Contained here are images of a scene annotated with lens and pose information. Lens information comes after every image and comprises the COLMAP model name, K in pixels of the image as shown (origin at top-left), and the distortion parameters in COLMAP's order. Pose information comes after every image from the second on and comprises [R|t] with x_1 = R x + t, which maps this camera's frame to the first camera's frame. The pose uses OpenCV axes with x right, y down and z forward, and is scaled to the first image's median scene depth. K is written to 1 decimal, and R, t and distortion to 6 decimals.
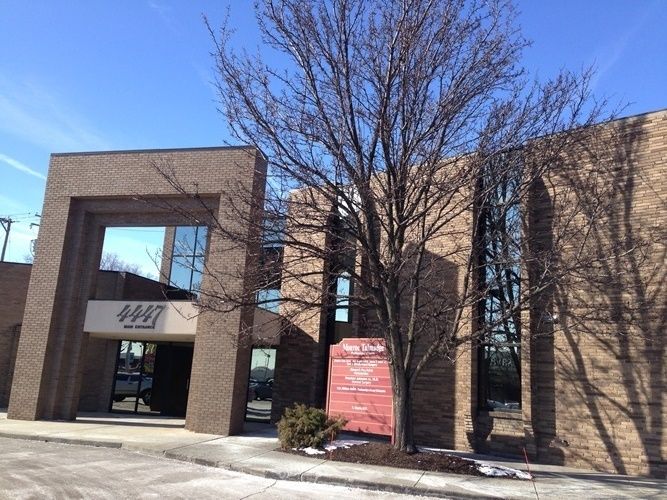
lens RADIAL K [[618.8, 0, 332.2], [0, 618.8, 250.4], [0, 0, 1]] dist [0.037843, 0.000000]
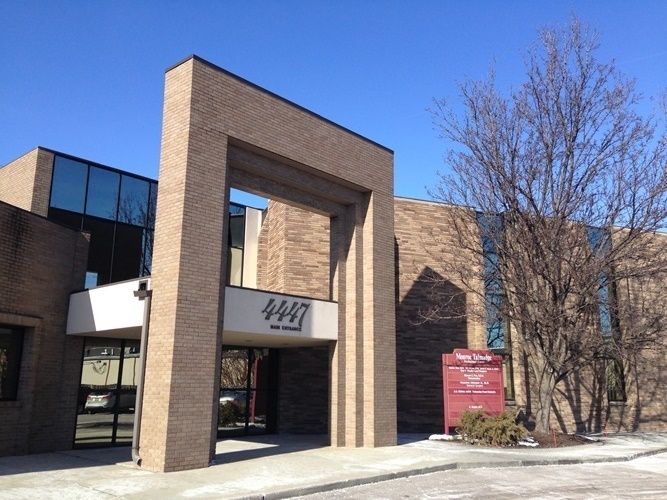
lens RADIAL K [[618.8, 0, 332.7], [0, 618.8, 248.9], [0, 0, 1]] dist [0.037843, 0.000000]
pose [[0.448763, 0.142994, 0.882136, -1.174643], [-0.171702, 0.982520, -0.071917, 0.083045], [-0.877001, -0.119191, 0.465471, 0.696896]]
